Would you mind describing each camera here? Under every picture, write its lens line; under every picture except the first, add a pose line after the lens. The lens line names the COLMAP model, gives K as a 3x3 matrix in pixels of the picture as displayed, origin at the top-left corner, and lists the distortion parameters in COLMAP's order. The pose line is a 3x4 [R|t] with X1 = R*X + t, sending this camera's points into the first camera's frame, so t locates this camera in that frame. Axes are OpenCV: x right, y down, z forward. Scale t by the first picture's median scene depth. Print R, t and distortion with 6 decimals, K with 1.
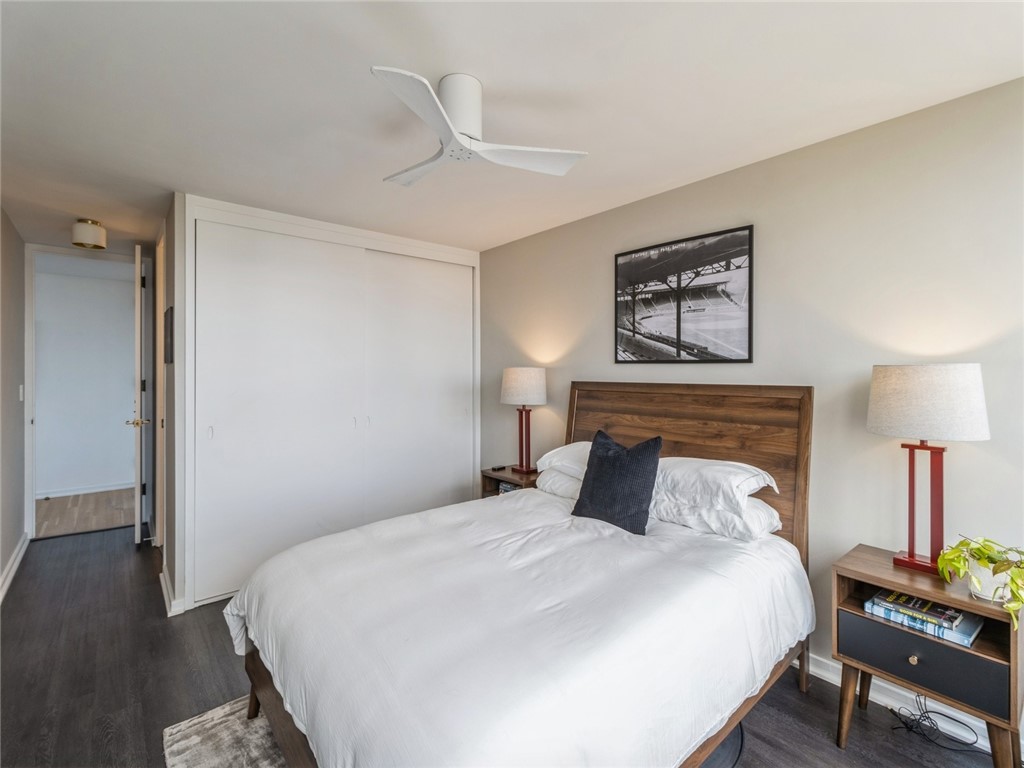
lens RADIAL K [[478.0, 0, 511.7], [0, 478.0, 377.1], [0, 0, 1]] dist [-0.001565, -0.000144]
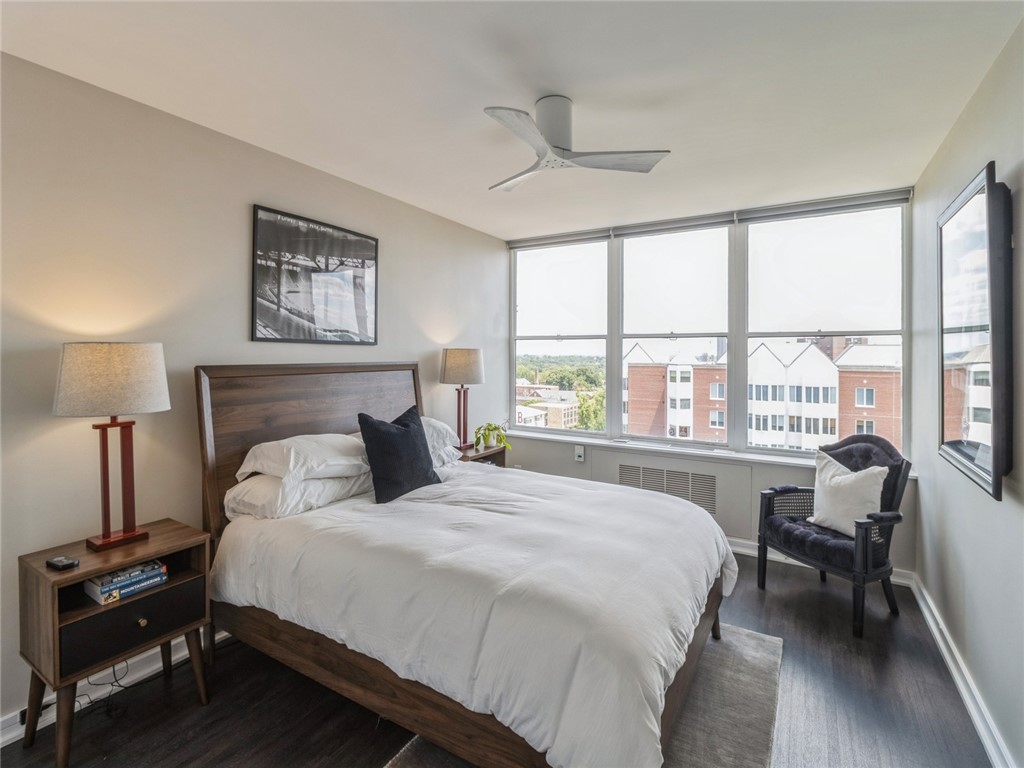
lens RADIAL K [[478.0, 0, 523.3], [0, 478.0, 355.4], [0, 0, 1]] dist [-0.001565, -0.000144]
pose [[-0.320653, -0.005870, 0.947178, -0.702998], [0.008560, 0.999922, 0.009095, -0.008313], [-0.947158, 0.011025, -0.320578, 0.859483]]
